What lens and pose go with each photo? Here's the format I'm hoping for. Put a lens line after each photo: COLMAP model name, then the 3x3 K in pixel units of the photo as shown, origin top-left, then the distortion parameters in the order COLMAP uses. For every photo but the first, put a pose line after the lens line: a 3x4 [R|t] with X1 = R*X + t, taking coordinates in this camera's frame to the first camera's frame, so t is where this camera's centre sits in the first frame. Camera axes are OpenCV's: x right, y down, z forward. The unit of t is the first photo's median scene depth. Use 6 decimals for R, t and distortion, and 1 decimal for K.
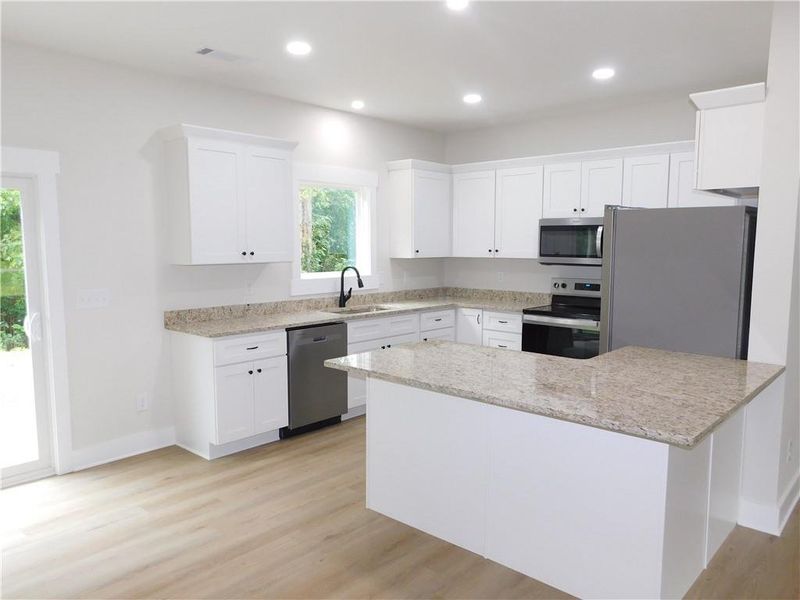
lens RADIAL K [[599.1, 0, 400.0], [0, 599.1, 300.0], [0, 0, 1]] dist [-0.008520, 0.002854]
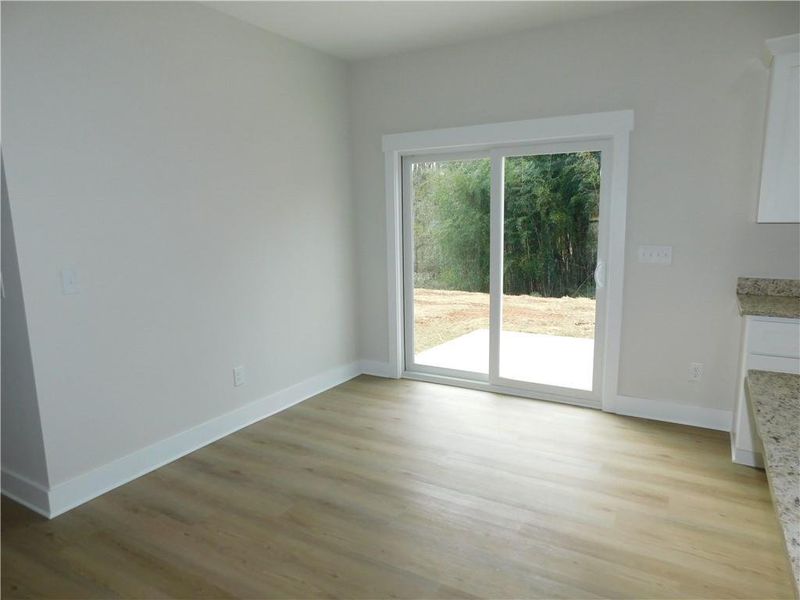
lens RADIAL K [[554.3, 0, 400.0], [0, 554.3, 300.0], [0, 0, 1]] dist [-0.043797, 0.004492]
pose [[0.182420, 0.163075, -0.969603, 0.217485], [-0.079516, 0.985366, 0.150766, -0.021951], [0.980000, 0.049596, 0.192718, 0.301431]]
